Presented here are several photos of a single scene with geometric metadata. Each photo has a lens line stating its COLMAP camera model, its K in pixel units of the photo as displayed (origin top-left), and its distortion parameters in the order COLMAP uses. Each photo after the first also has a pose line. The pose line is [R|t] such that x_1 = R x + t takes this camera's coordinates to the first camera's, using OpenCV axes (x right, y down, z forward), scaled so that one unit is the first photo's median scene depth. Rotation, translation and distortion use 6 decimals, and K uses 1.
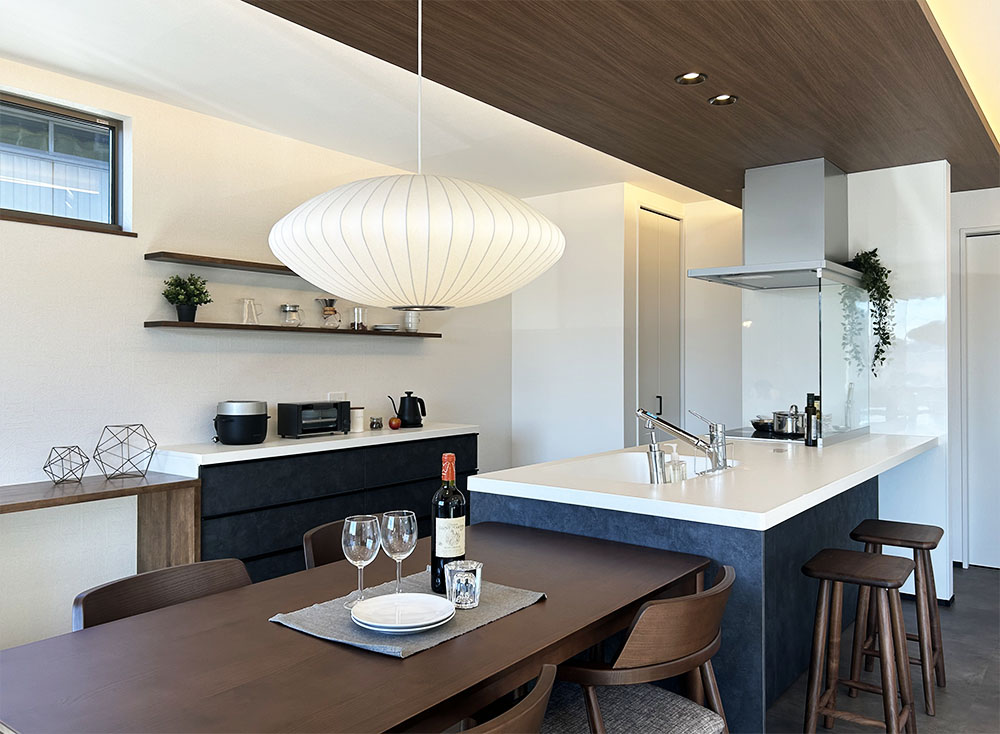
lens RADIAL K [[780.8, 0, 499.5], [0, 780.8, 353.3], [0, 0, 1]] dist [0.048428, -0.002300]
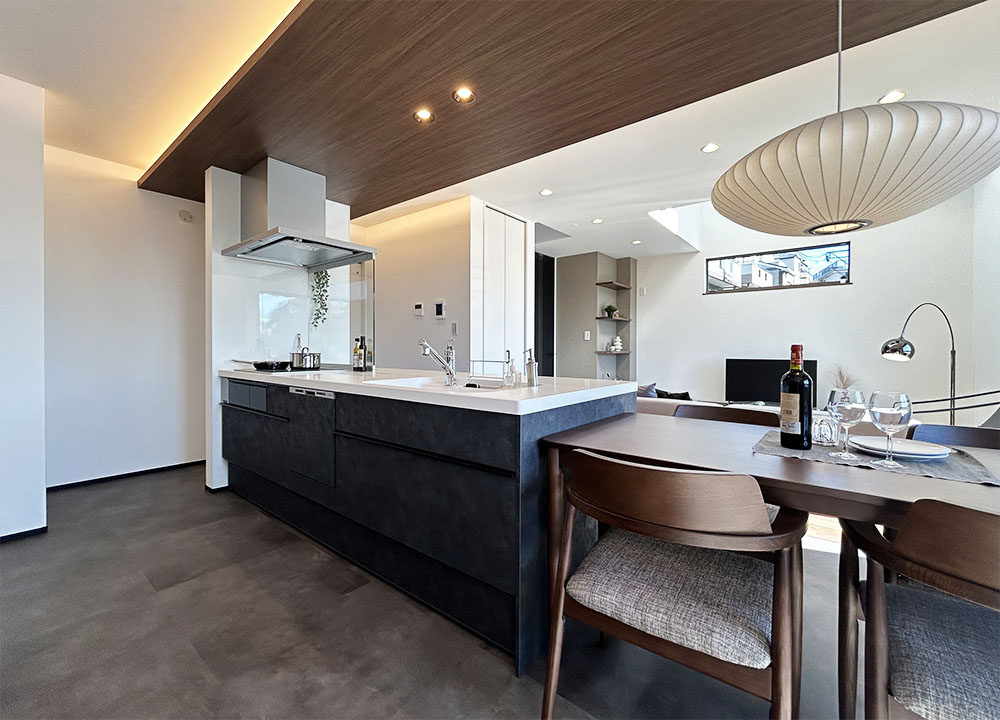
lens RADIAL K [[412.6, 0, 495.0], [0, 412.6, 352.0], [0, 0, 1]] dist [0.000624, 0.000027]
pose [[0.029986, -0.009664, 0.999504, -0.354926], [-0.015738, 0.999825, 0.010139, 0.064737], [-0.999426, -0.016034, 0.029829, 0.684835]]
